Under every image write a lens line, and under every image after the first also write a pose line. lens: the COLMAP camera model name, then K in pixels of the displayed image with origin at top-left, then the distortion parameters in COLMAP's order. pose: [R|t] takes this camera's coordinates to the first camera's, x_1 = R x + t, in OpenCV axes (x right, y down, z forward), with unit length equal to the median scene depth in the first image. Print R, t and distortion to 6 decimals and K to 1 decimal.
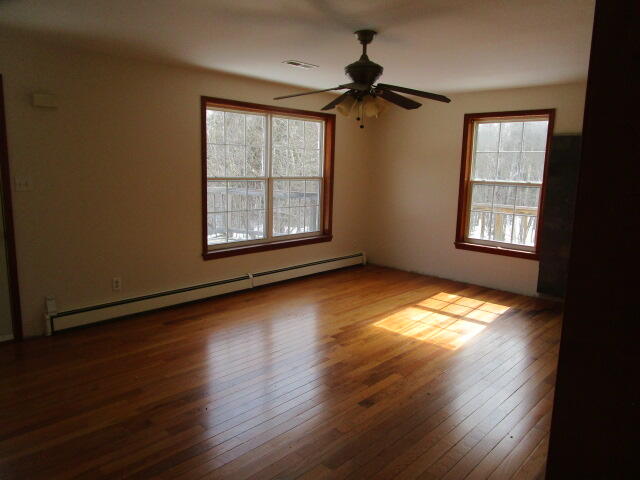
lens RADIAL K [[464.0, 0, 320.0], [0, 464.0, 240.0], [0, 0, 1]] dist [0.008644, 0.001356]
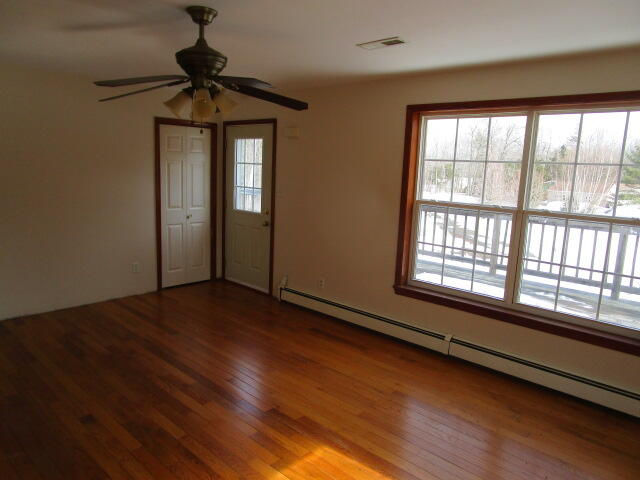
lens RADIAL K [[464.0, 0, 320.0], [0, 464.0, 240.0], [0, 0, 1]] dist [0.008644, 0.001356]
pose [[0.000206, 0.136153, -0.990688, 0.603205], [-0.199725, 0.970733, 0.133369, -0.142276], [0.979852, 0.197838, 0.027393, 0.819973]]
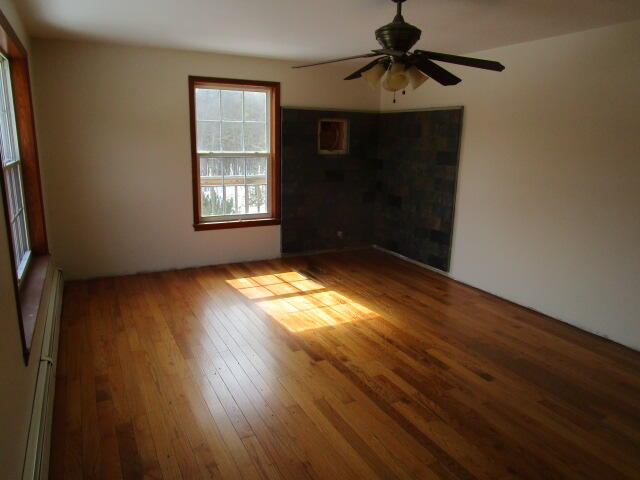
lens RADIAL K [[464.0, 0, 320.0], [0, 464.0, 240.0], [0, 0, 1]] dist [0.008644, 0.001356]
pose [[0.334380, -0.220458, 0.916290, -0.537782], [0.144695, 0.972737, 0.181236, -0.111641], [-0.931264, 0.071981, 0.357163, 0.570001]]
